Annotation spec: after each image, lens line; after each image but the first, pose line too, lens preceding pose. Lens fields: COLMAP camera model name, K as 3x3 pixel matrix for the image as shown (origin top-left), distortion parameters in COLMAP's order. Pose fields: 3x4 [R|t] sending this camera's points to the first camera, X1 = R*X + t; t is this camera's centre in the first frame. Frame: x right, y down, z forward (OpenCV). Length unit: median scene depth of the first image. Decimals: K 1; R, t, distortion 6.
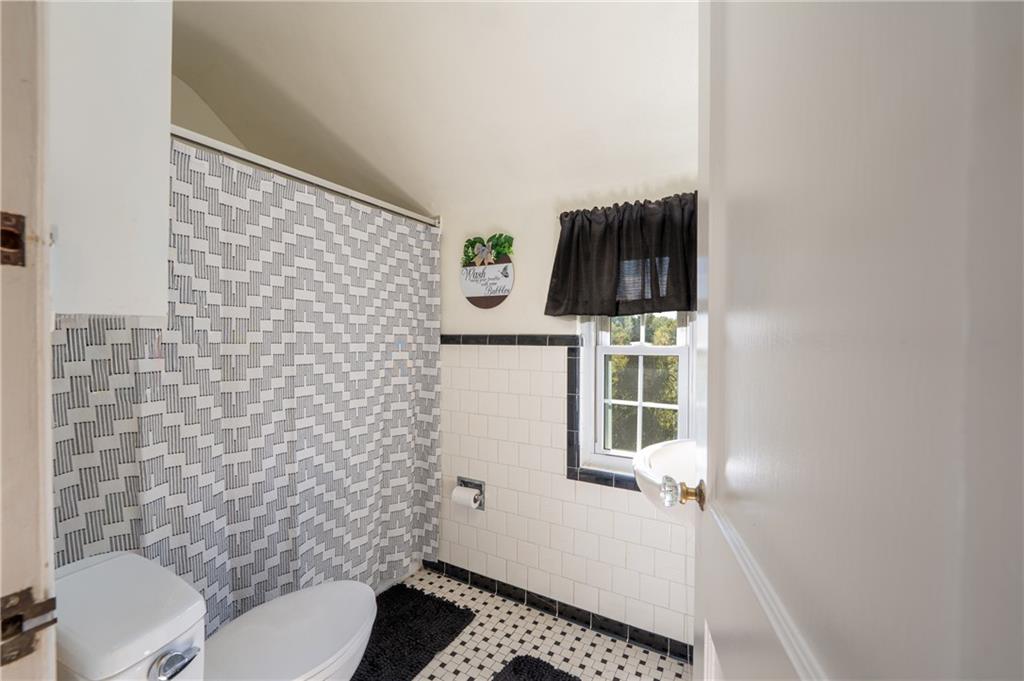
lens RADIAL K [[417.5, 0, 518.3], [0, 417.5, 335.1], [0, 0, 1]] dist [-0.025898, -0.000108]
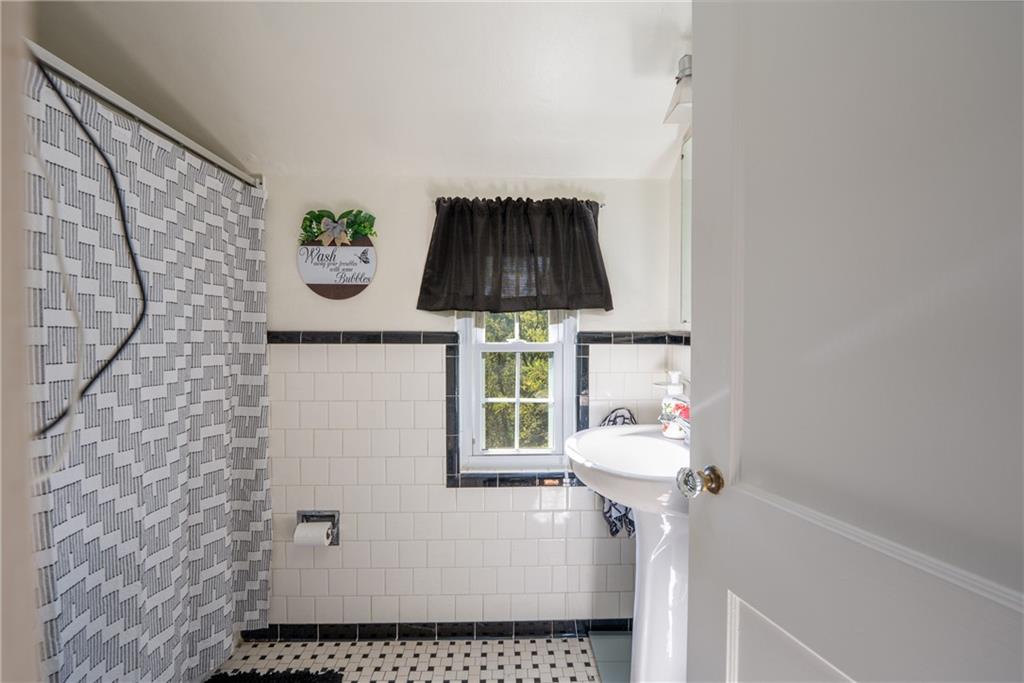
lens RADIAL K [[417.5, 0, 518.3], [0, 417.5, 336.1], [0, 0, 1]] dist [-0.025898, -0.000108]
pose [[0.849063, -0.004420, 0.528274, -0.215834], [-0.001226, 0.999946, 0.010338, -0.000347], [-0.528291, -0.009425, 0.849011, 0.127331]]
